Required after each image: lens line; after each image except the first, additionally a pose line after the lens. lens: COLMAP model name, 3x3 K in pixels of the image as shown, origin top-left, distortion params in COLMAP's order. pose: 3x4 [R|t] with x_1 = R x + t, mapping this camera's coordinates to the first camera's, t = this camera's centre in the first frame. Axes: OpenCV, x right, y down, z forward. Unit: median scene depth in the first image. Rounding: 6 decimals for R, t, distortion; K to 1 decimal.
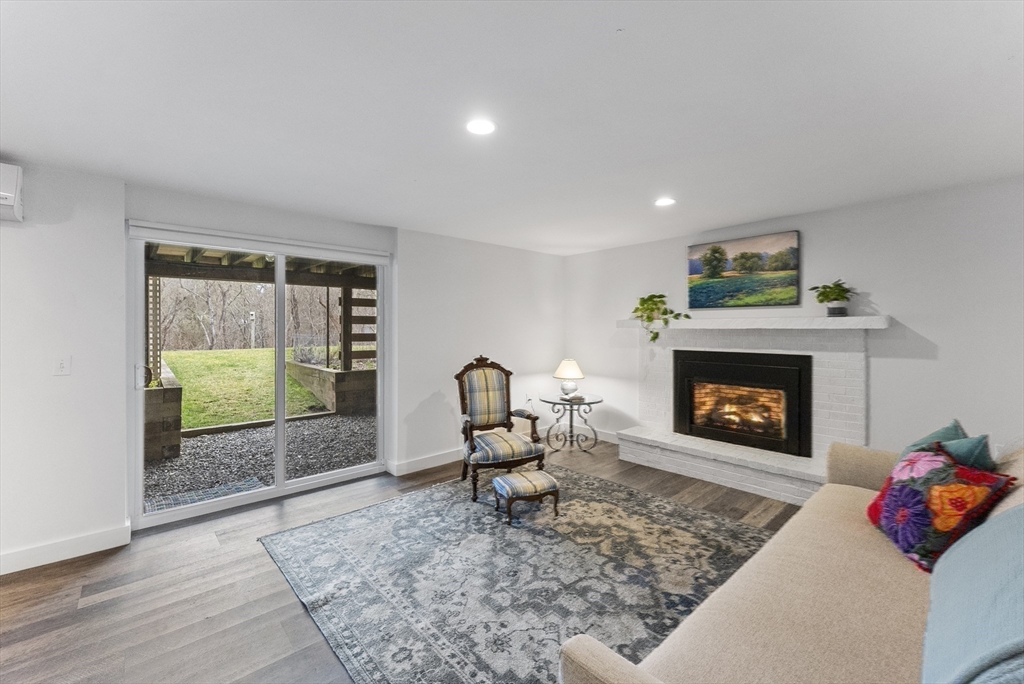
lens RADIAL K [[417.9, 0, 514.6], [0, 417.9, 330.4], [0, 0, 1]] dist [0.002038, 0.000079]
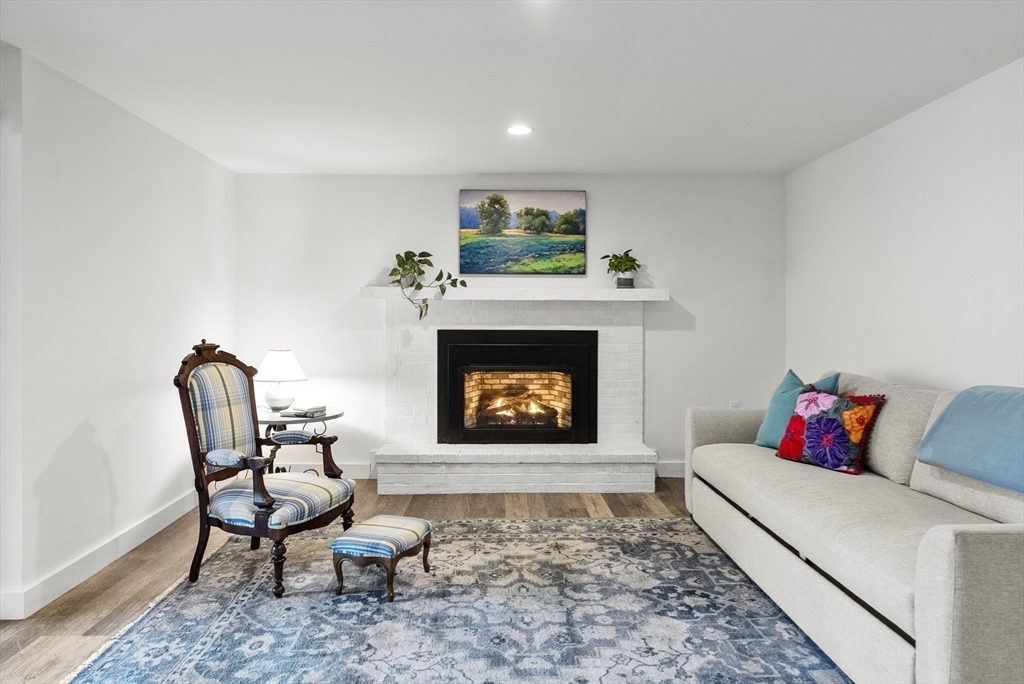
lens RADIAL K [[678.9, 0, 510.0], [0, 678.9, 322.6], [0, 0, 1]] dist [0.002511, -0.000367]
pose [[0.663124, 0.000041, 0.748509, -0.506148], [-0.002031, 0.999996, 0.001745, 0.038966], [-0.748506, -0.002678, 0.663122, 0.156933]]
